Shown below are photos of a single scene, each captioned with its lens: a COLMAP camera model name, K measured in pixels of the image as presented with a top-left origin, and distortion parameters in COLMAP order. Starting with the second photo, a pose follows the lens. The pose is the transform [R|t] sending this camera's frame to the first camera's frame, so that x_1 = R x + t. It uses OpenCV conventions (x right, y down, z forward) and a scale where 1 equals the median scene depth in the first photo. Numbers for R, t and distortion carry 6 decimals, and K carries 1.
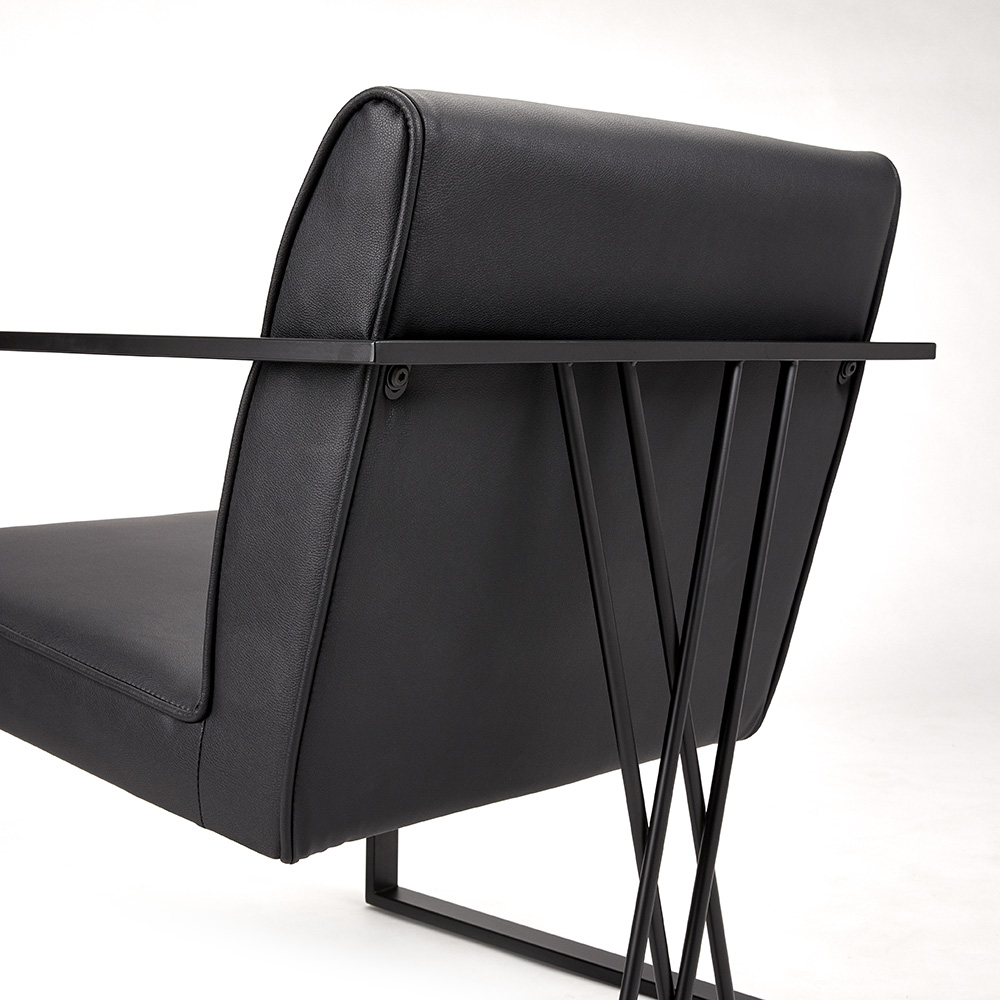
lens RADIAL K [[1214.7, 0, 500.0], [0, 1214.7, 500.0], [0, 0, 1]] dist [0.134153, 0.007007]
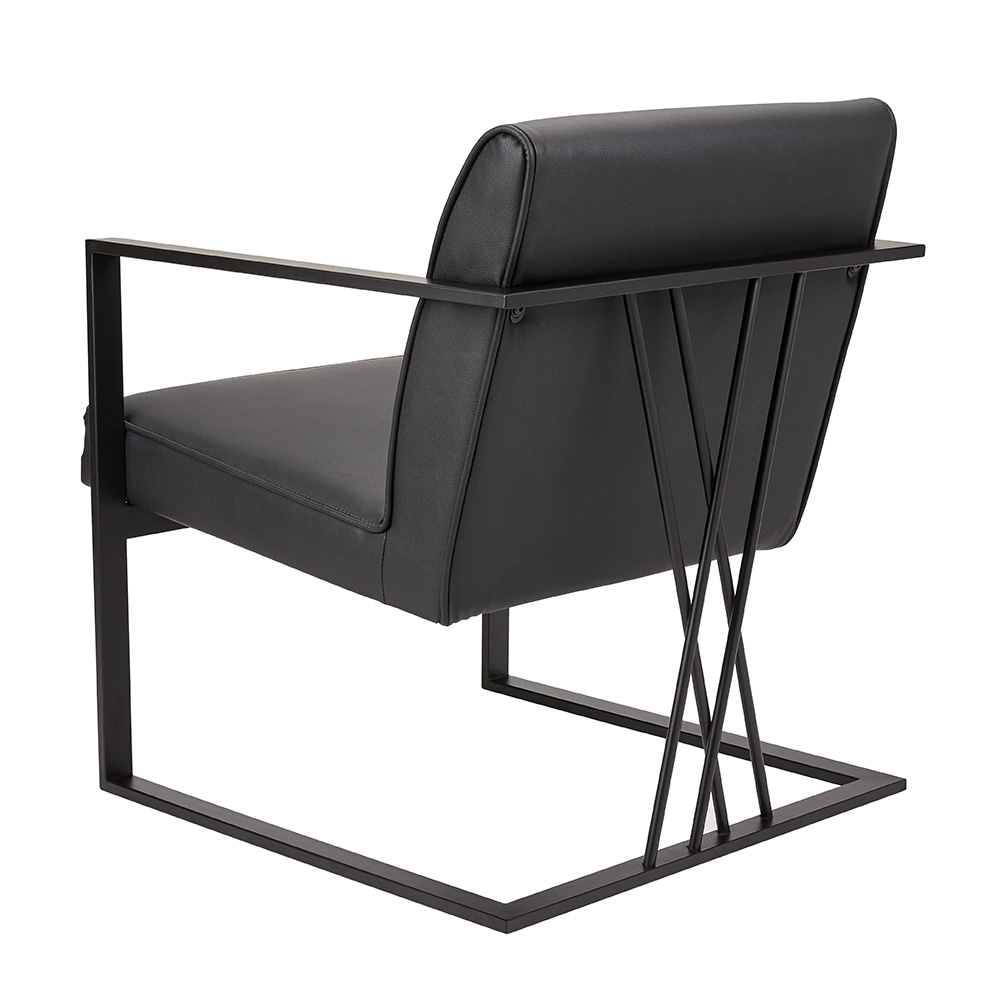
lens RADIAL K [[2604.4, 0, 500.0], [0, 2604.4, 500.0], [0, 0, 1]] dist [0.824684, 0.086150]
pose [[0.998706, -0.005341, -0.050577, 0.054078], [0.012323, 0.990249, 0.138764, -0.296217], [0.049342, -0.139207, 0.989033, -2.125103]]
